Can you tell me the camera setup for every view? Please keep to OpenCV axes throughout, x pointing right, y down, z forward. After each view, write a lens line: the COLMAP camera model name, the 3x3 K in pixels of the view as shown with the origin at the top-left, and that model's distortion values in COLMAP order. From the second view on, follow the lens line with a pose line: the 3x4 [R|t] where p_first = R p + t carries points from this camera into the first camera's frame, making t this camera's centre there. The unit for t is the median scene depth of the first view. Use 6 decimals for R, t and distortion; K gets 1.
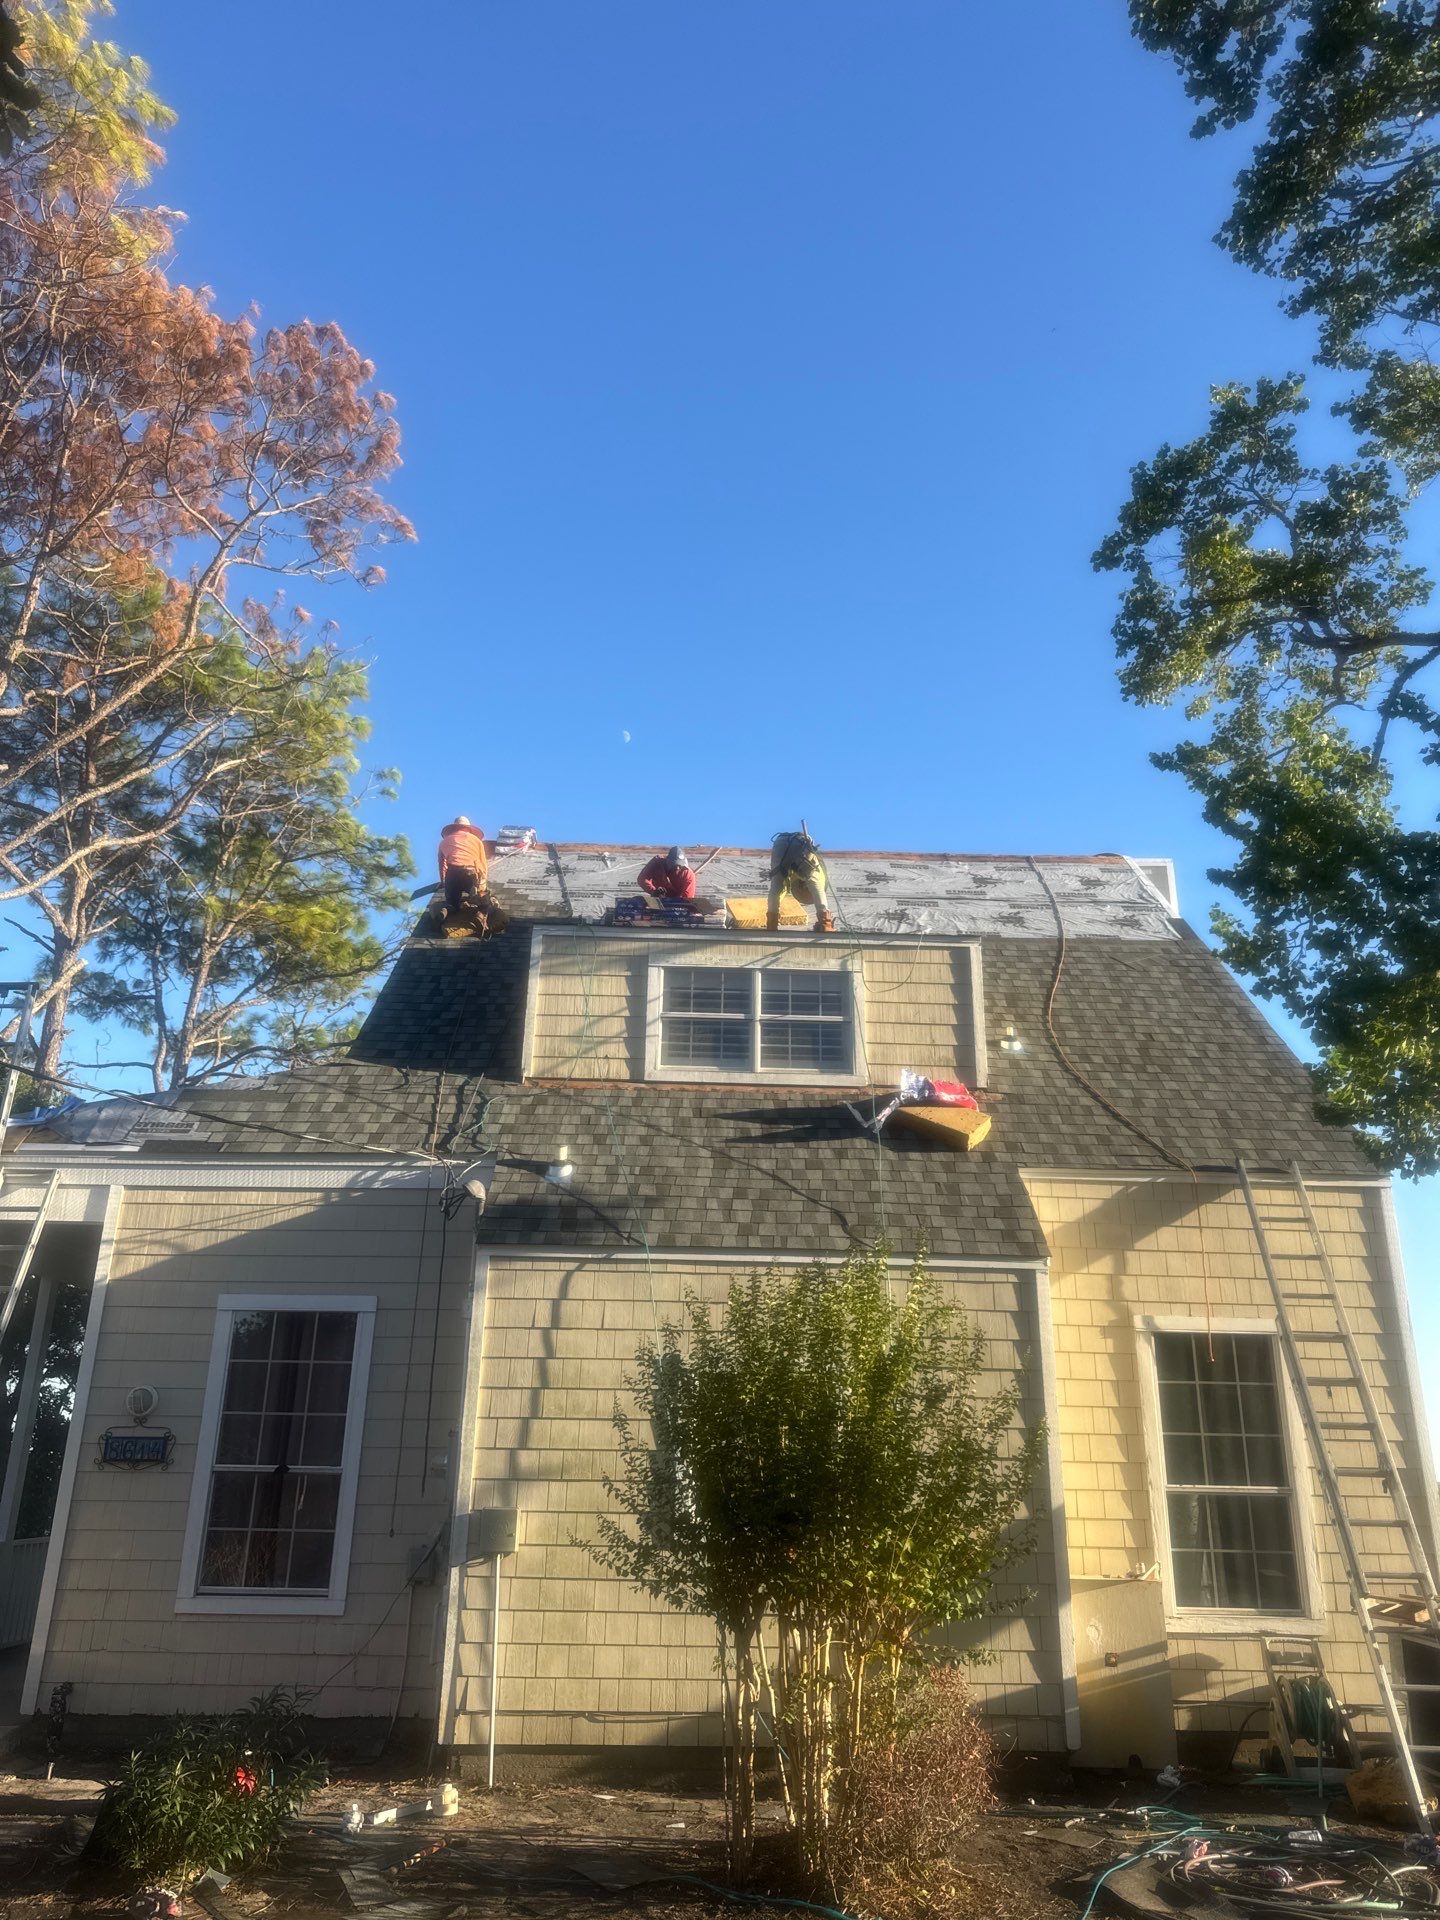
lens RADIAL K [[1400.2, 0, 720.0], [0, 1400.2, 960.0], [0, 0, 1]] dist [0.079044, -0.074994]
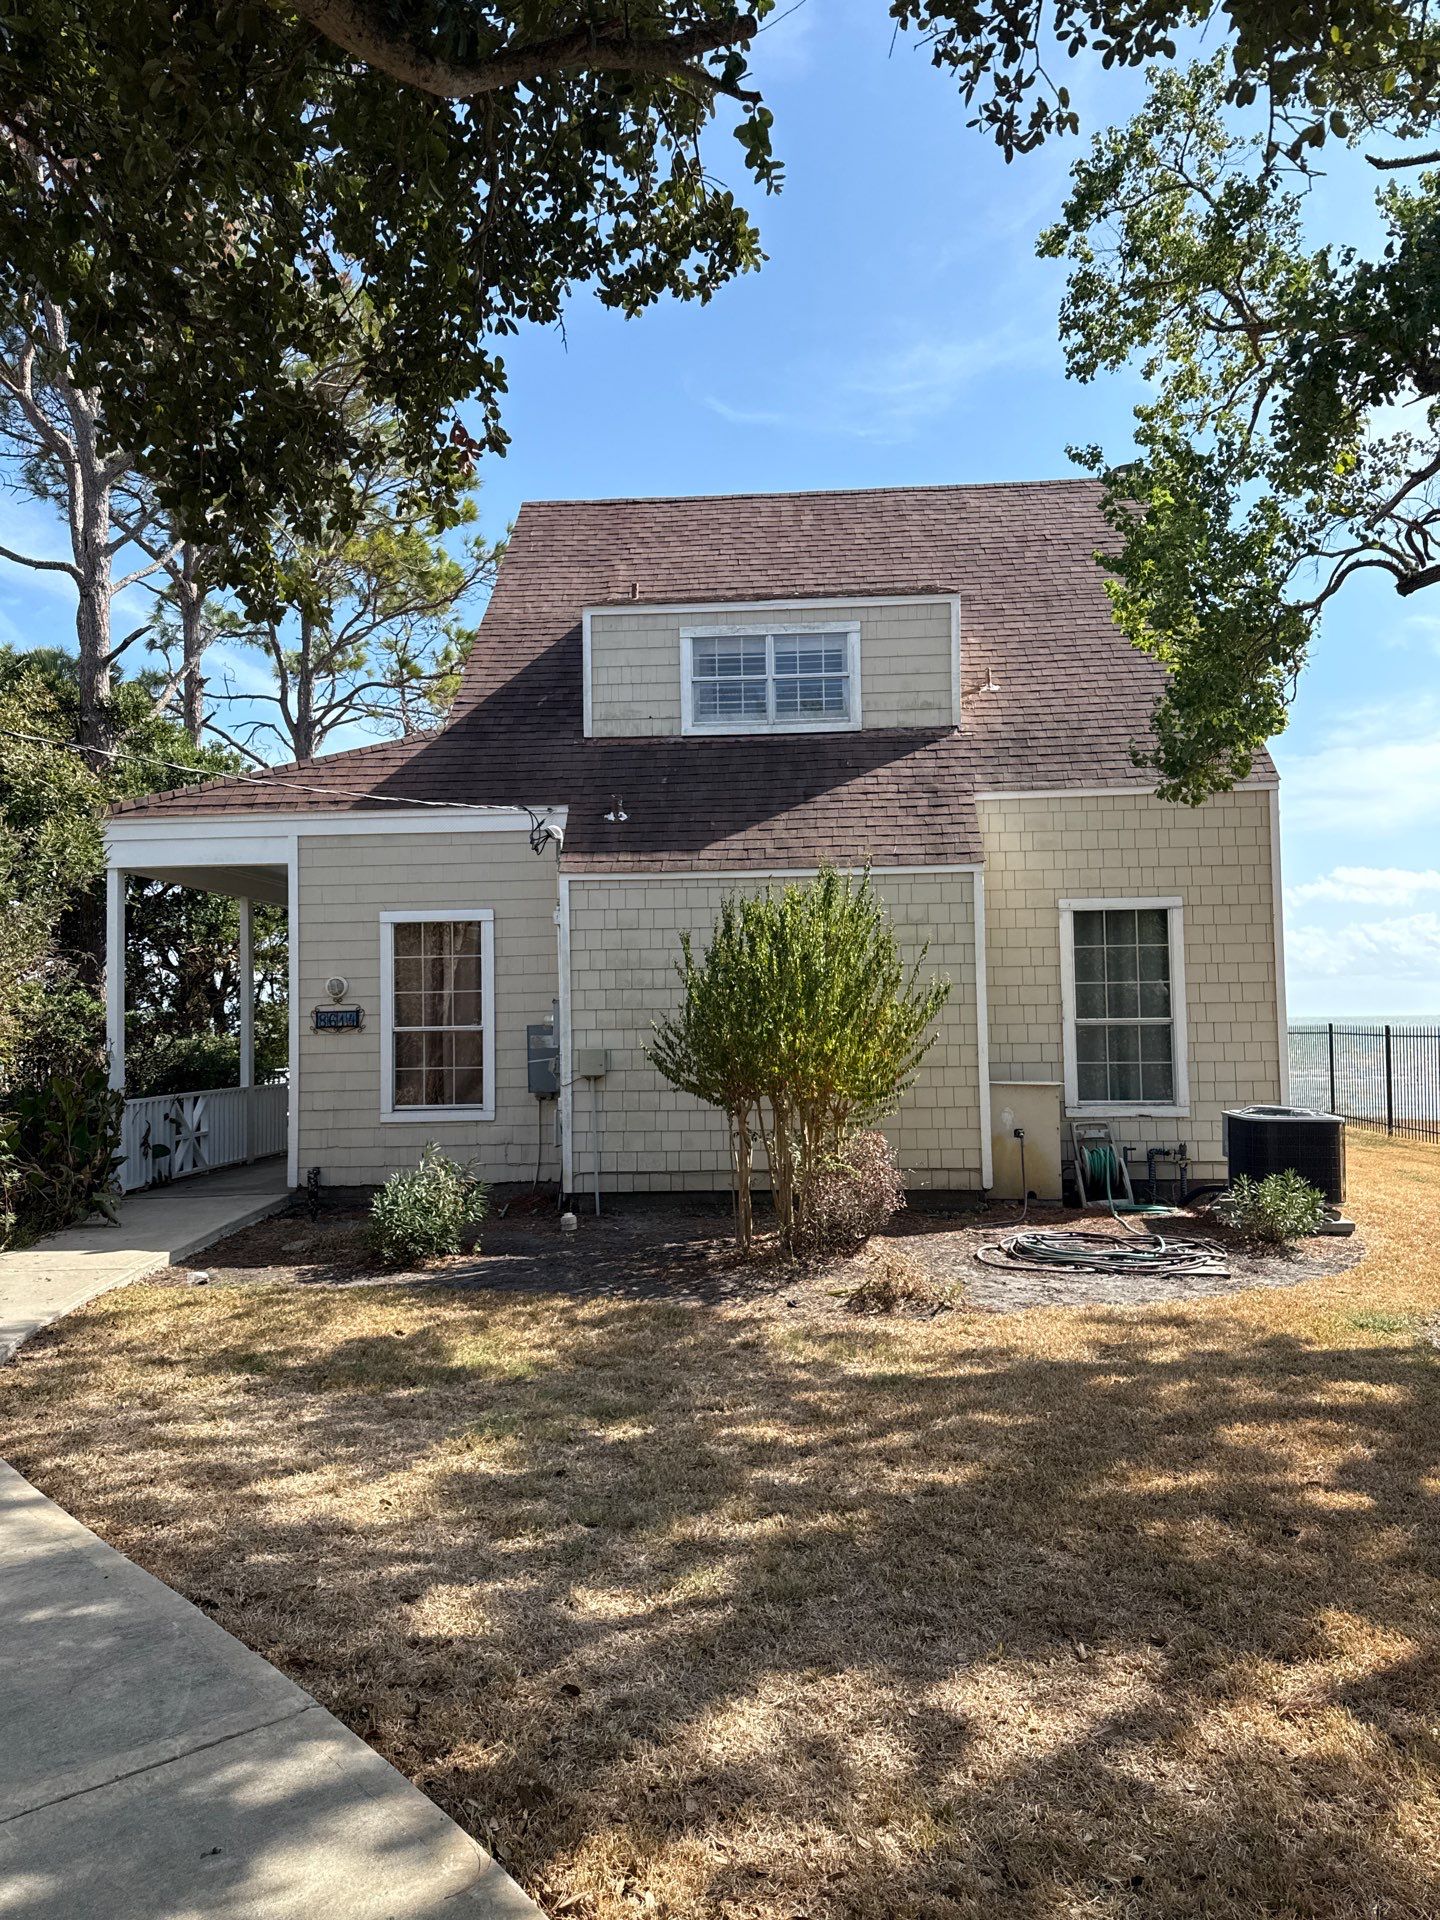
lens RADIAL K [[1327.9, 0, 694.1], [0, 1327.9, 968.0], [0, 0, 1]] dist [0.117771, -0.160053]
pose [[0.994394, -0.037151, -0.098995, 0.075666], [0.064560, 0.954791, 0.290182, -0.067972], [0.083739, -0.294946, 0.951837, -0.220681]]
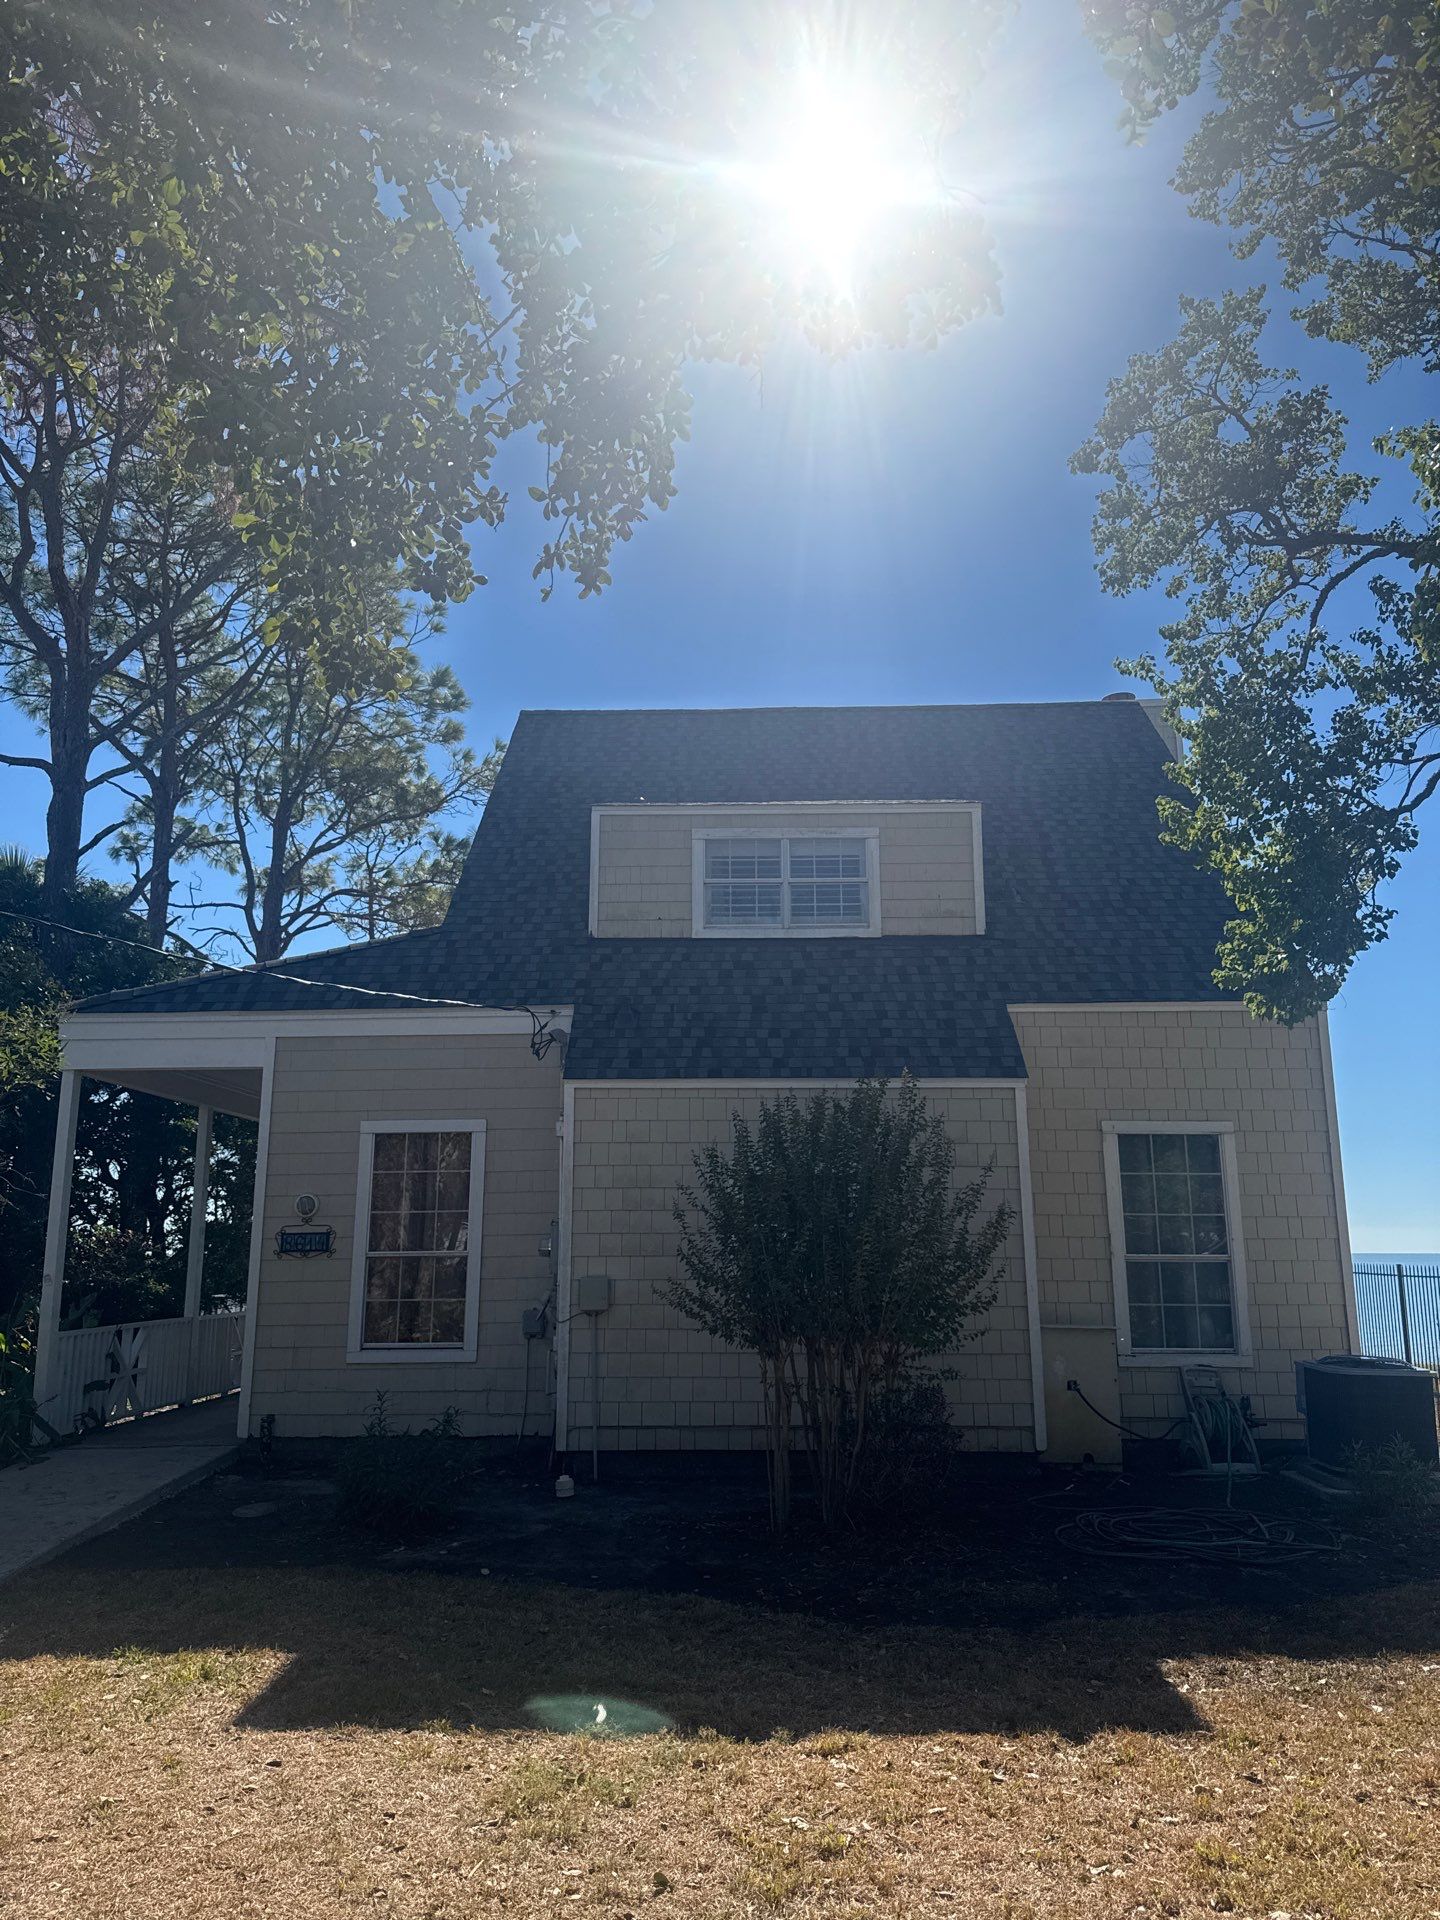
lens RADIAL K [[1327.9, 0, 694.1], [0, 1327.9, 968.0], [0, 0, 1]] dist [0.117771, -0.160053]
pose [[0.997932, -0.030908, -0.056353, 0.010775], [0.038194, 0.990355, 0.133184, -0.042980], [0.051693, -0.135061, 0.989488, -0.130609]]
